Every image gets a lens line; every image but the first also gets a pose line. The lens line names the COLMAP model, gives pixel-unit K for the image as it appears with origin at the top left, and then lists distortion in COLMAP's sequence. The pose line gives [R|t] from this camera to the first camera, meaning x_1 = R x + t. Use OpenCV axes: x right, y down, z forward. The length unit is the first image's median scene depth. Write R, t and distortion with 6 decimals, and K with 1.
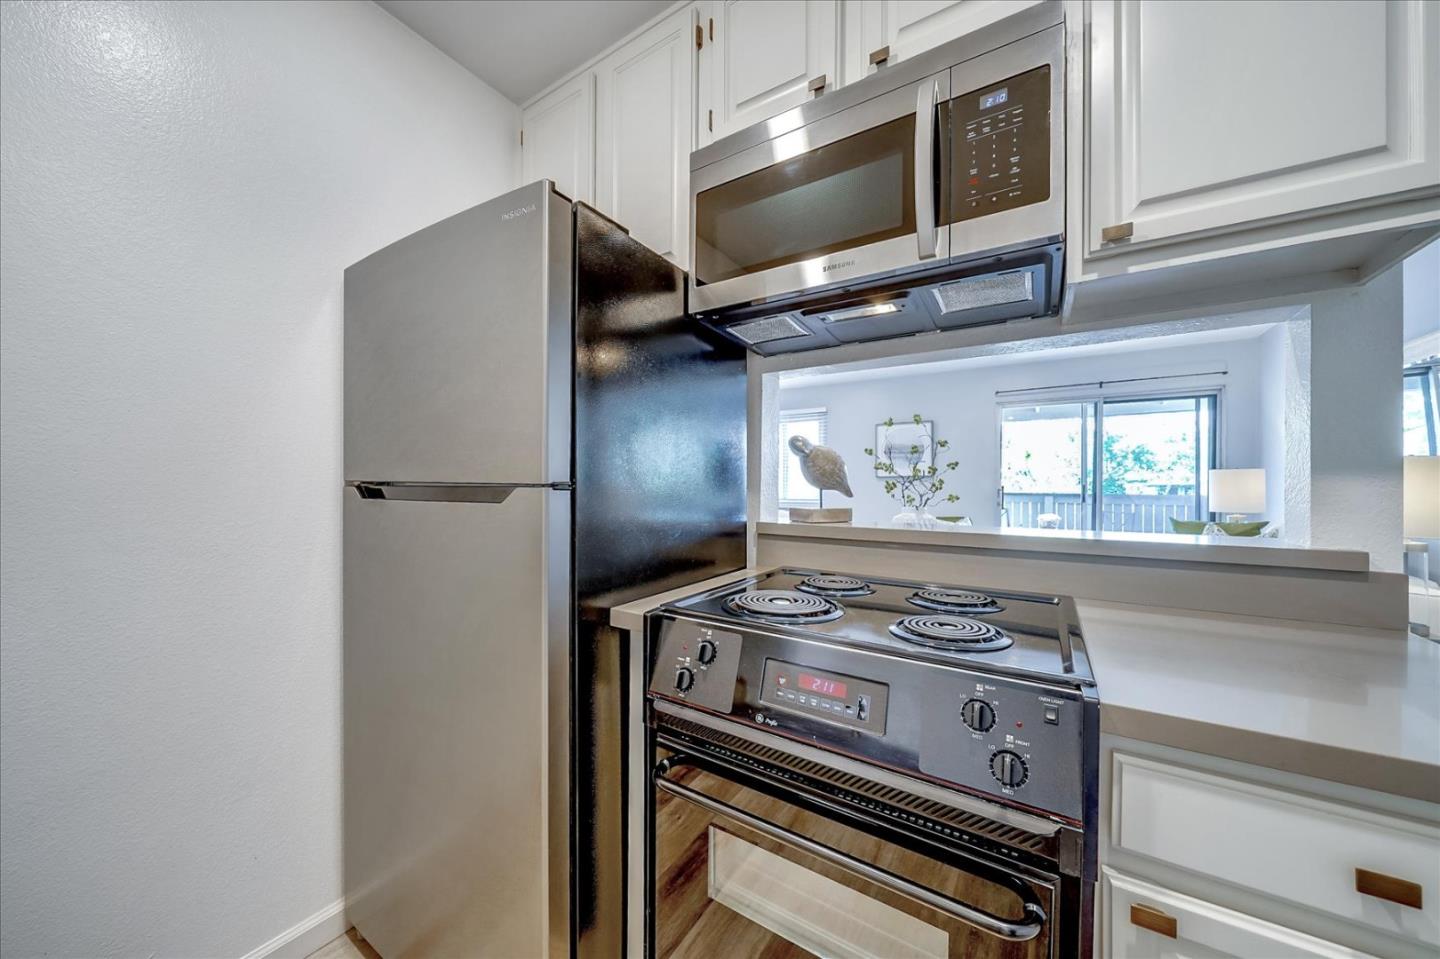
lens RADIAL K [[488.0, 0, 713.3], [0, 488.0, 471.6], [0, 0, 1]] dist [-0.005423, 0.000083]
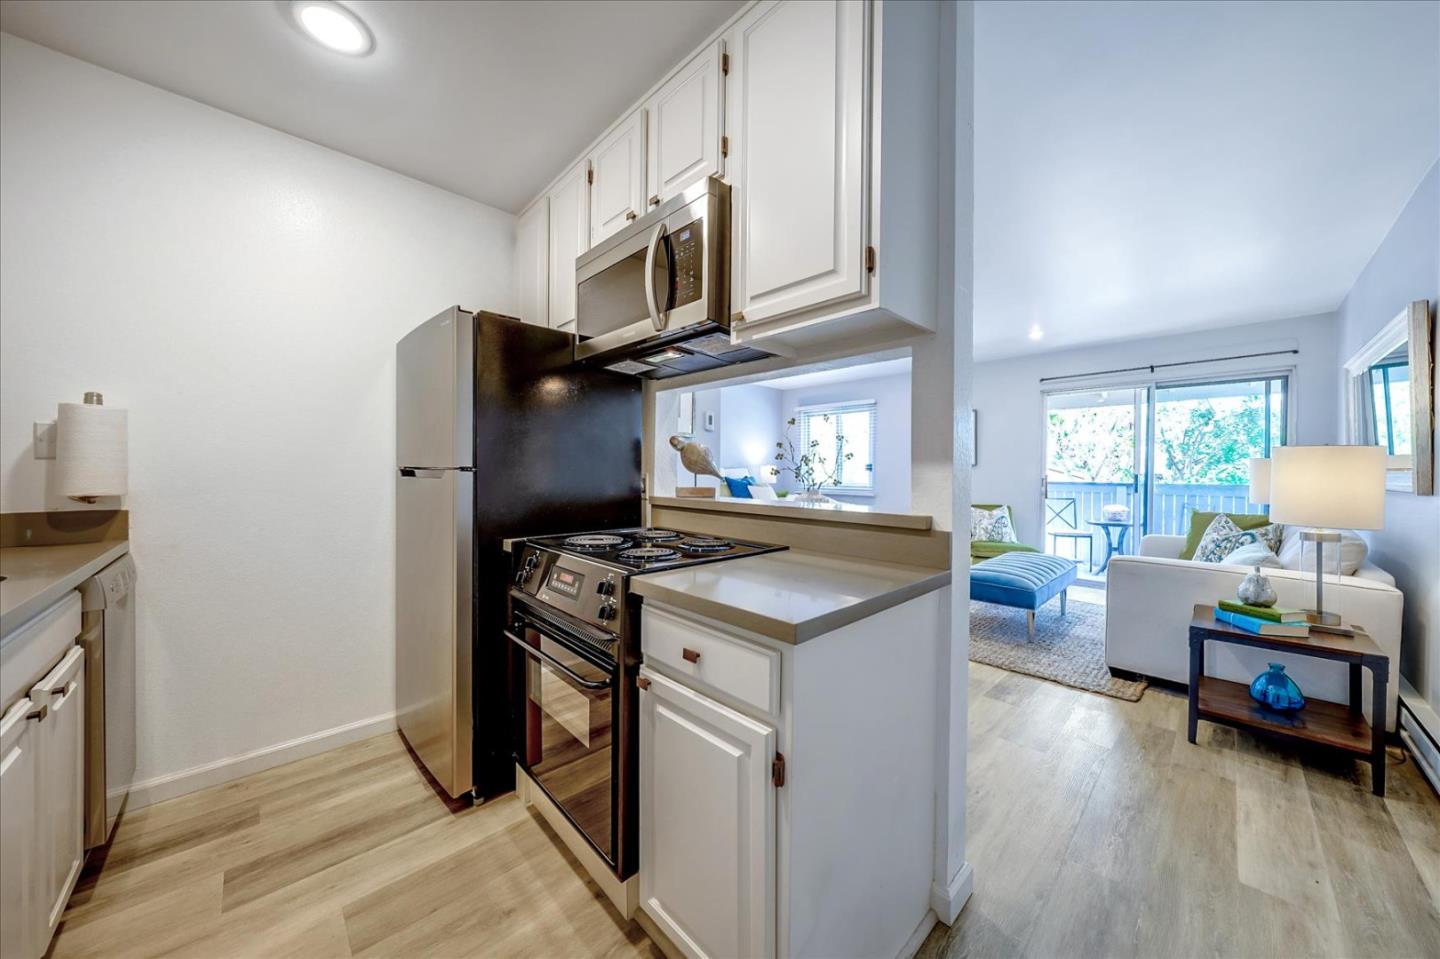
lens RADIAL K [[488.0, 0, 713.3], [0, 488.0, 471.6], [0, 0, 1]] dist [-0.005423, 0.000083]
pose [[0.976659, 0.005954, -0.214715, 0.512584], [-0.001050, 0.999736, 0.022949, -0.001462], [0.214795, -0.022188, 0.976407, -0.304551]]
